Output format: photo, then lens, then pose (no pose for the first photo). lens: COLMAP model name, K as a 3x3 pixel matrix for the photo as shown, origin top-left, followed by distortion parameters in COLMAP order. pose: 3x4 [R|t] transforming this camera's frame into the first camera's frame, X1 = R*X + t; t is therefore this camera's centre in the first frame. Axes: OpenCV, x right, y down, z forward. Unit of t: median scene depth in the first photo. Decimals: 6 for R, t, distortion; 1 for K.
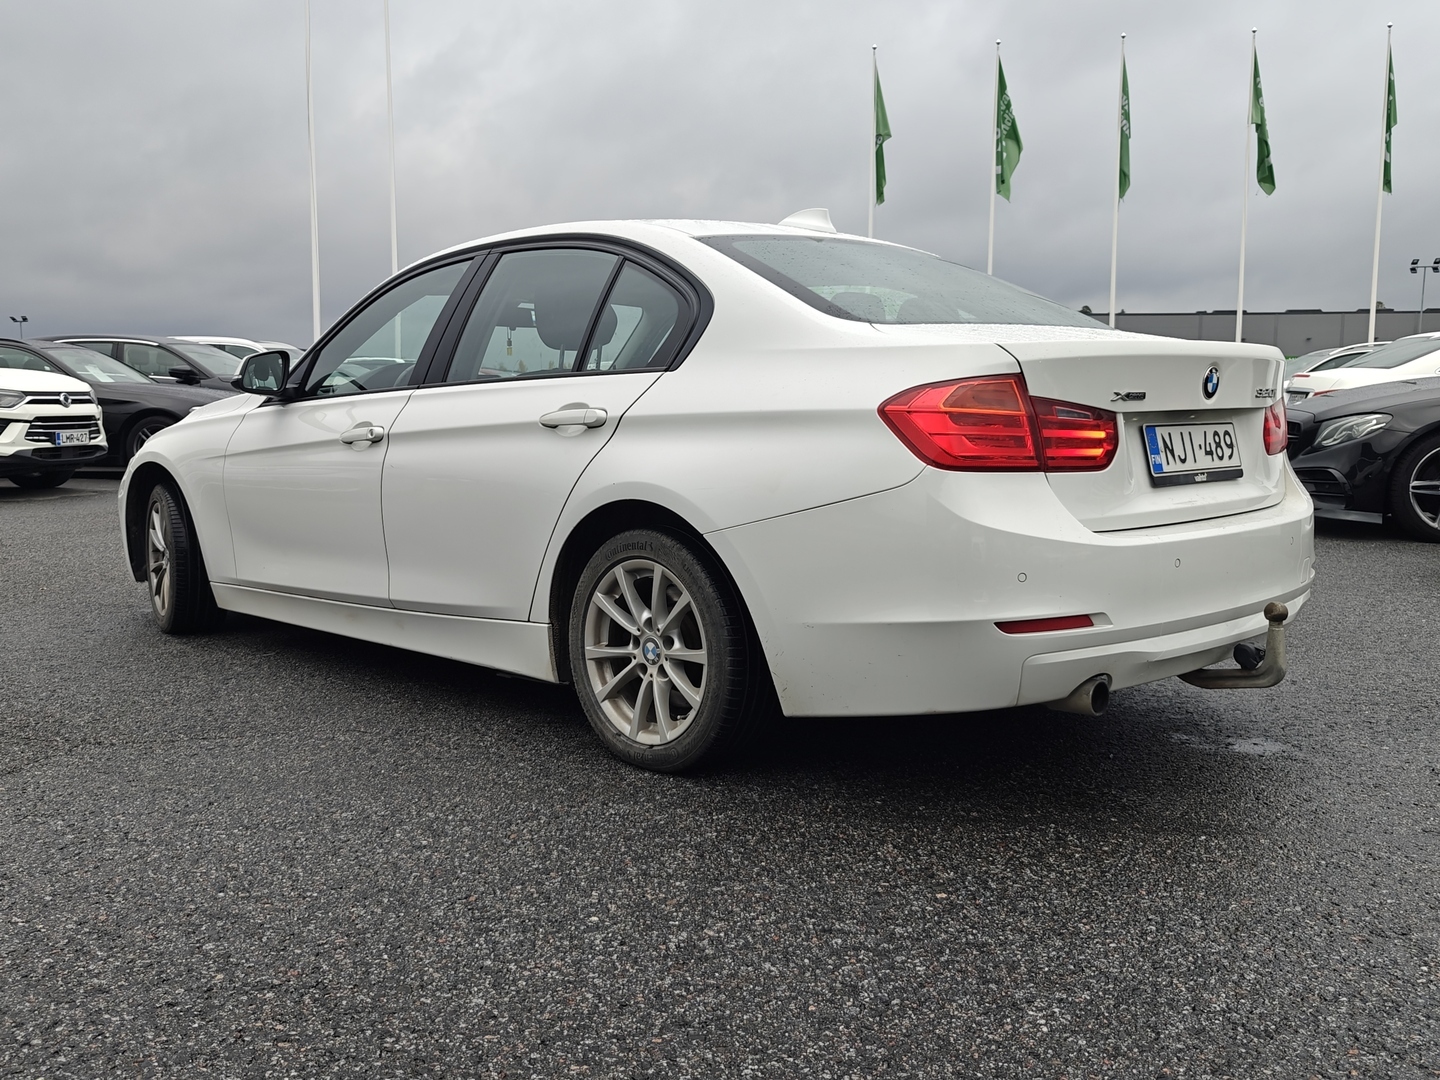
lens RADIAL K [[1329.2, 0, 727.5], [0, 1329.2, 545.4], [0, 0, 1]] dist [0.025668, 0.000000]
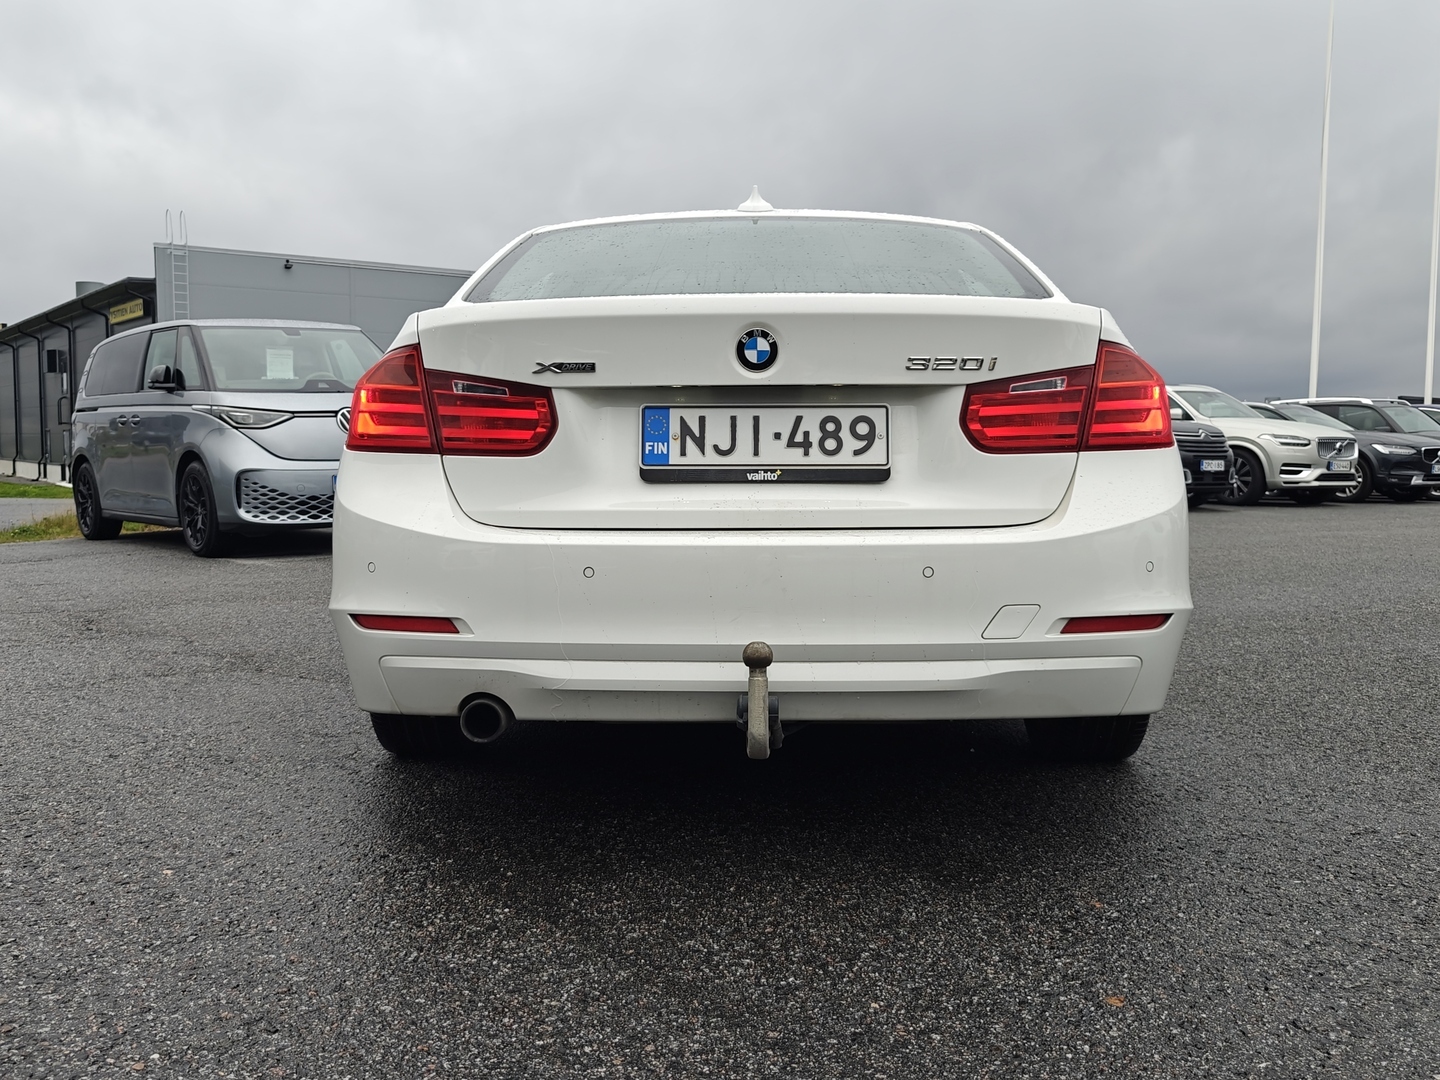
lens RADIAL K [[1329.2, 0, 711.7], [0, 1329.2, 529.1], [0, 0, 1]] dist [0.025668, 0.000000]
pose [[0.705075, 0.051064, -0.707291, 0.900422], [-0.082393, 0.996548, -0.010187, -0.010153], [0.704329, 0.065459, 0.706849, 0.455162]]
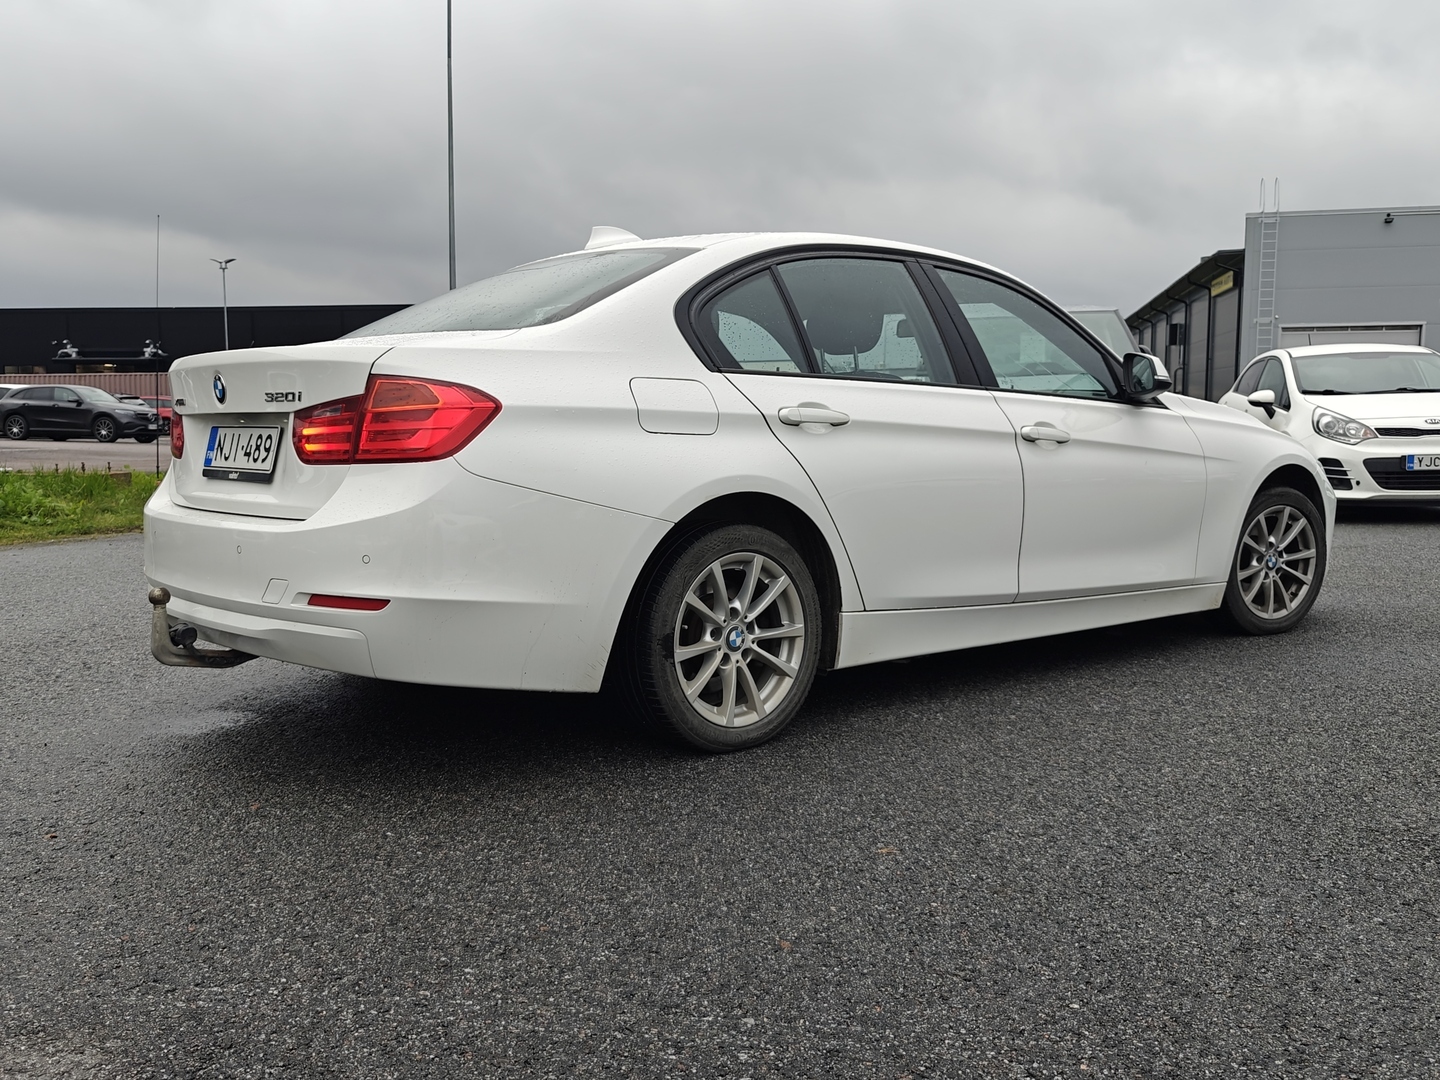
lens RADIAL K [[1329.2, 0, 715.2], [0, 1329.2, 541.0], [0, 0, 1]] dist [0.025668, 0.000000]
pose [[-0.071910, 0.101818, -0.992201, 1.467783], [-0.102958, 0.988704, 0.108921, -0.162825], [0.992083, 0.109987, -0.060615, 1.510677]]
